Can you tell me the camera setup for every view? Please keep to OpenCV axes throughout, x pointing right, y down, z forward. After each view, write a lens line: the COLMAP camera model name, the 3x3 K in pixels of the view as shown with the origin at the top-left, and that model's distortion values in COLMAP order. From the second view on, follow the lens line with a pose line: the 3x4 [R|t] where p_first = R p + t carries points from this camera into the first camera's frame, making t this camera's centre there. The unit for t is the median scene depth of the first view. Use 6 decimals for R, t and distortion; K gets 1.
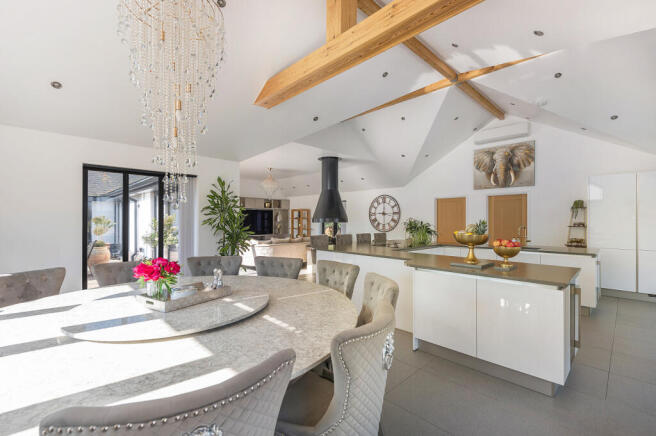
lens RADIAL K [[302.0, 0, 328.0], [0, 302.0, 218.0], [0, 0, 1]] dist [0.000033, -0.000003]
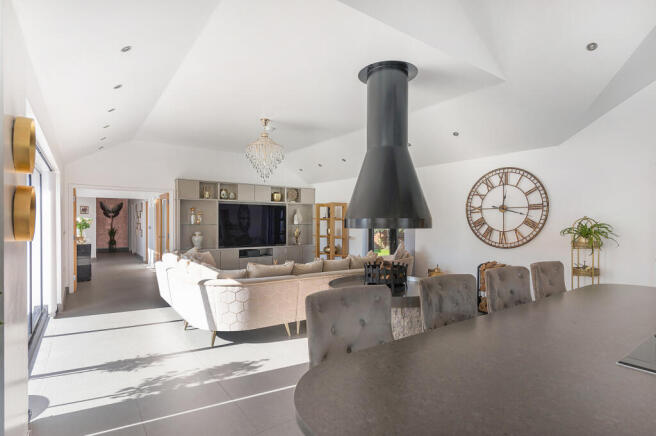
lens RADIAL K [[378.5, 0, 328.0], [0, 378.5, 218.0], [0, 0, 1]] dist [0.000276, -0.000070]
pose [[0.991980, 0.000886, -0.126395, -0.007118], [-0.001276, 0.999995, -0.003000, 0.002154], [0.126392, 0.003138, 0.991975, 0.382506]]
